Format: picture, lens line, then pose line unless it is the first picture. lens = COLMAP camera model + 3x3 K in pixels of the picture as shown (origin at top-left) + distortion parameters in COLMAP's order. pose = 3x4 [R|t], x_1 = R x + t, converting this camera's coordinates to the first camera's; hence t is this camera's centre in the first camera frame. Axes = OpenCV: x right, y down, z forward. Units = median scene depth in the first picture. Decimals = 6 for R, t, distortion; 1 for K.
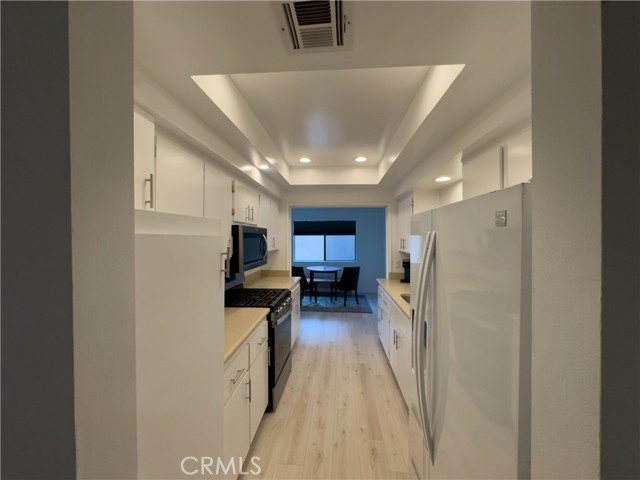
lens RADIAL K [[257.2, 0, 318.5], [0, 257.2, 239.5], [0, 0, 1]] dist [0.000467, -0.000722]
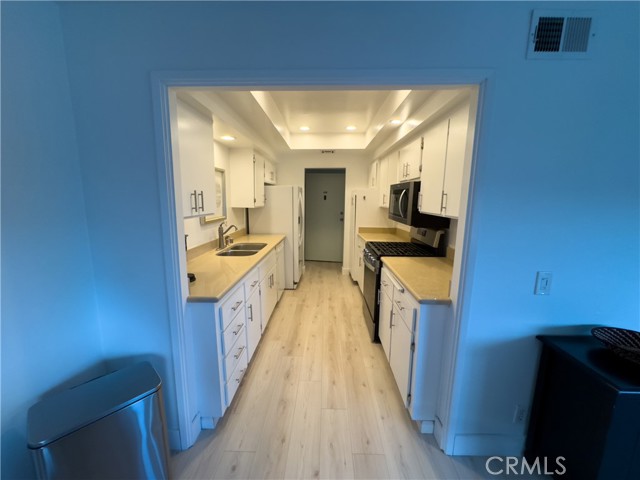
lens RADIAL K [[257.2, 0, 319.7], [0, 257.2, 240.7], [0, 0, 1]] dist [0.000467, -0.000722]
pose [[-0.998344, 0.001507, -0.057501, 0.141549], [-0.008330, 0.985332, 0.170443, 0.007444], [0.056915, 0.170640, -0.983688, 2.018182]]
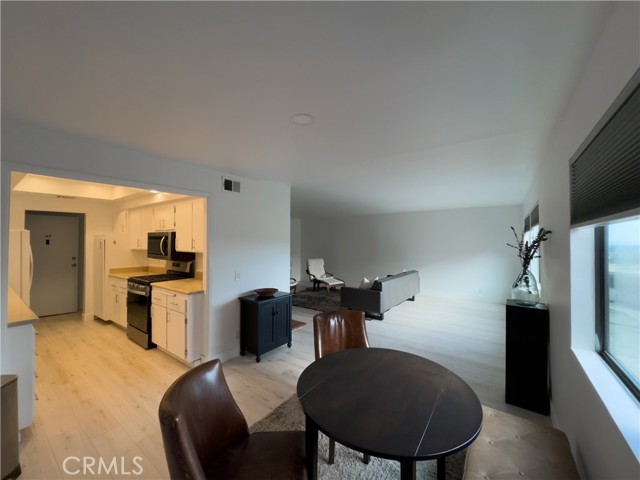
lens RADIAL K [[257.2, 0, 320.3], [0, 257.2, 236.5], [0, 0, 1]] dist [0.000467, -0.000722]
pose [[-0.522837, -0.010568, -0.852367, 0.547543], [-0.002539, 0.999938, -0.010840, -0.006938], [0.852429, -0.003503, -0.522832, 2.573873]]
